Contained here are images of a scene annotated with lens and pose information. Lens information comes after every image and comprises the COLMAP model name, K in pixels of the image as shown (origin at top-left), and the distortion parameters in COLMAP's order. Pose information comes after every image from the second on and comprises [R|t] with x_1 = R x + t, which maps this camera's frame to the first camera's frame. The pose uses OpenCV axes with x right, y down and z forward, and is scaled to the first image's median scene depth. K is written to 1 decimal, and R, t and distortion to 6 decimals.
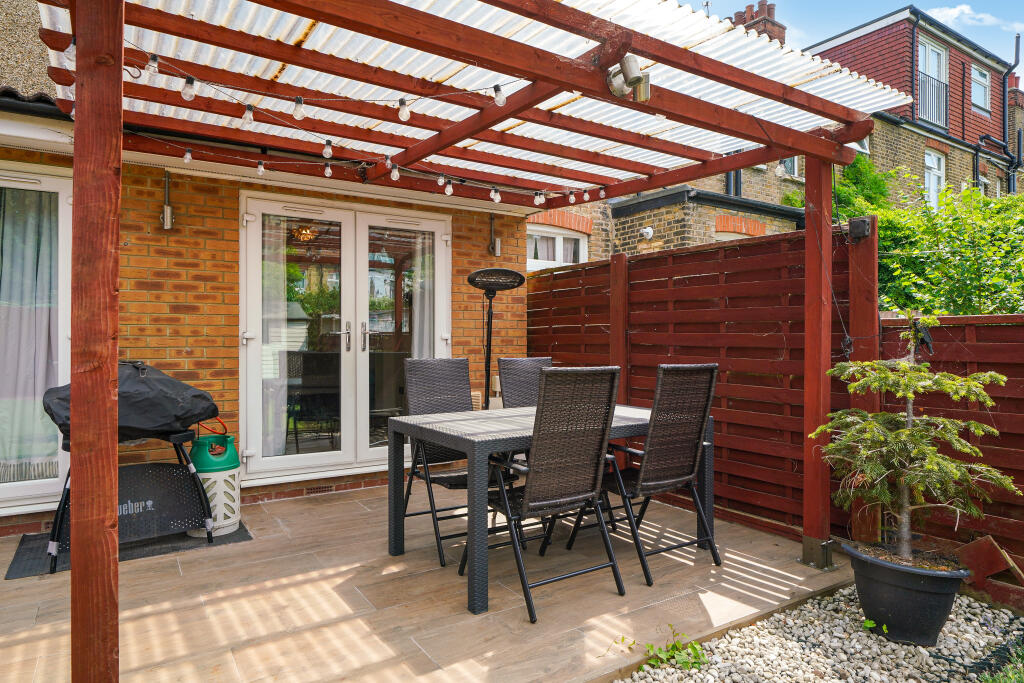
lens RADIAL K [[629.3, 0, 512.9], [0, 629.3, 338.0], [0, 0, 1]] dist [0.005685, 0.000835]
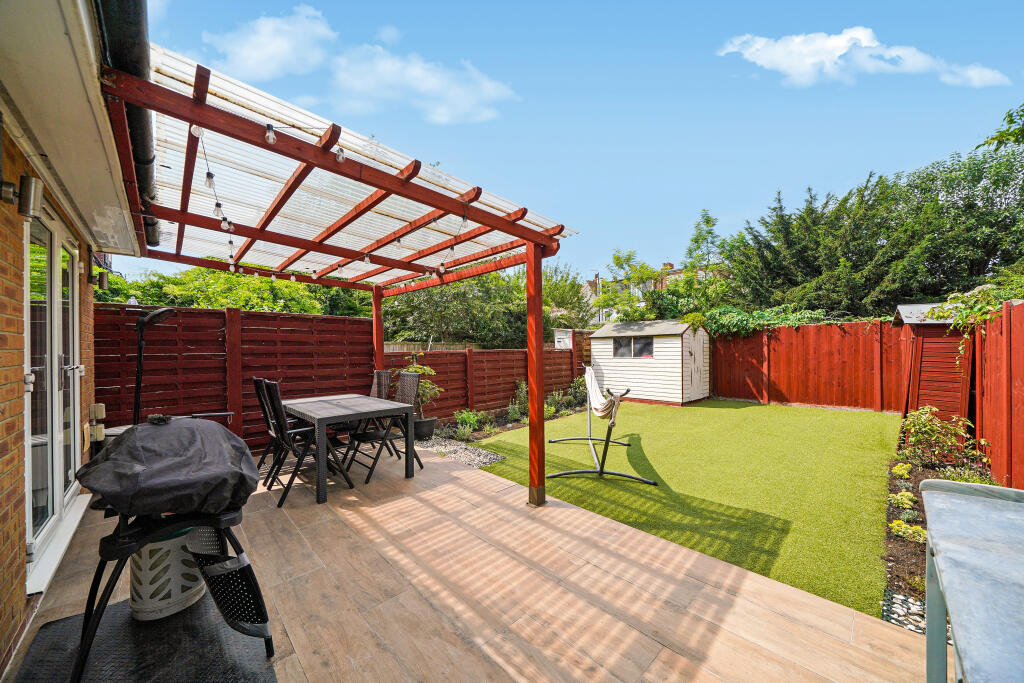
lens RADIAL K [[369.0, 0, 514.6], [0, 369.0, 347.0], [0, 0, 1]] dist [0.000197, 0.000002]
pose [[-0.221902, 0.000252, 0.975069, -1.350030], [0.002716, 0.999996, 0.000360, -0.057060], [-0.975065, 0.002728, -0.221902, 0.815815]]
